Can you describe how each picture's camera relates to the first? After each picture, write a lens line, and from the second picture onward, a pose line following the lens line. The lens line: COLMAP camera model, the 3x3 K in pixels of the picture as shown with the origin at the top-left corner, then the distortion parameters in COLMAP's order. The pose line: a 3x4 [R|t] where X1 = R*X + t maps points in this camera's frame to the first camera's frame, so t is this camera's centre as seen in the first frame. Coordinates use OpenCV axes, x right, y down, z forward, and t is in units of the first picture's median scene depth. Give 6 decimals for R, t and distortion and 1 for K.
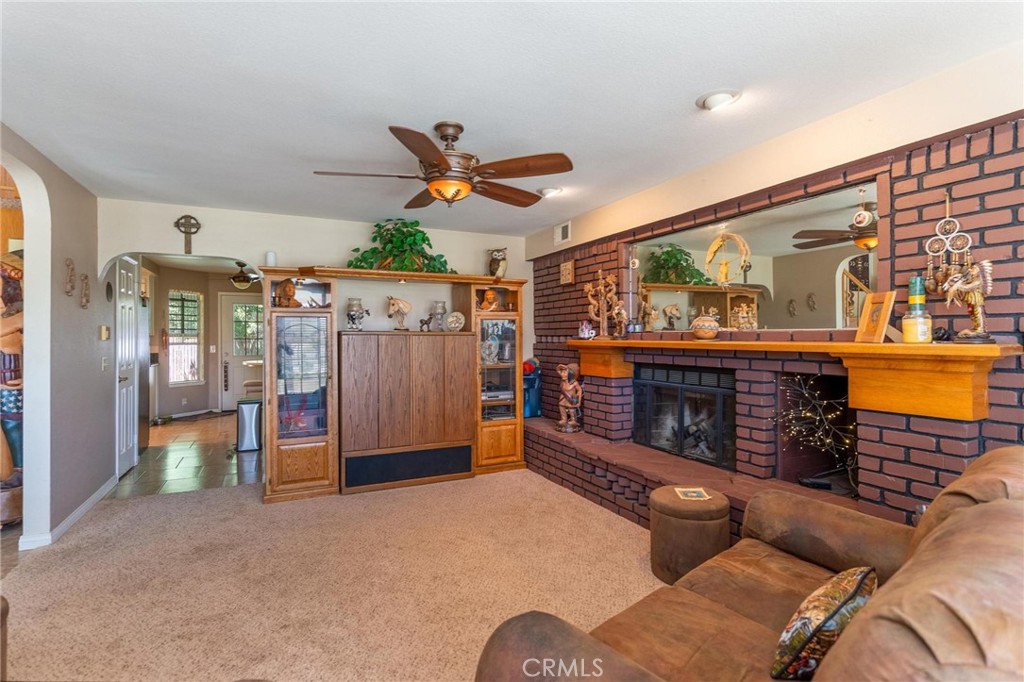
lens RADIAL K [[488.0, 0, 512.0], [0, 488.0, 341.0], [0, 0, 1]] dist [-0.000650, -0.000125]
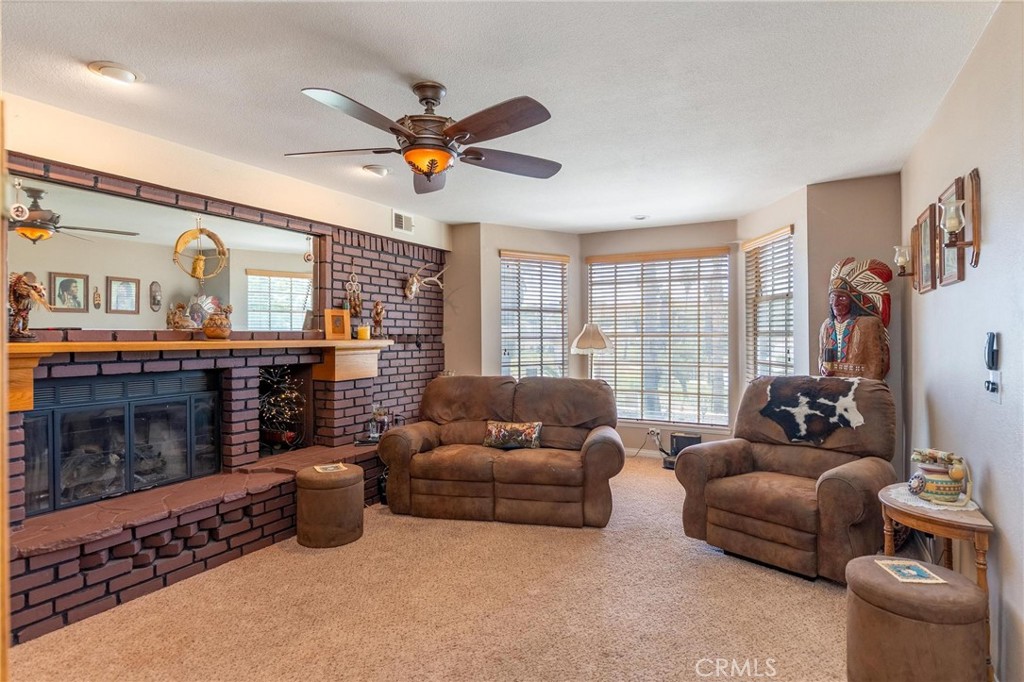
lens RADIAL K [[547.8, 0, 512.0], [0, 547.8, 341.0], [0, 0, 1]] dist [0.000517, 0.000122]
pose [[-0.585271, -0.010717, 0.810767, -0.508515], [0.002626, 0.999882, 0.015112, -0.009184], [-0.810834, 0.010974, -0.585174, 0.743509]]
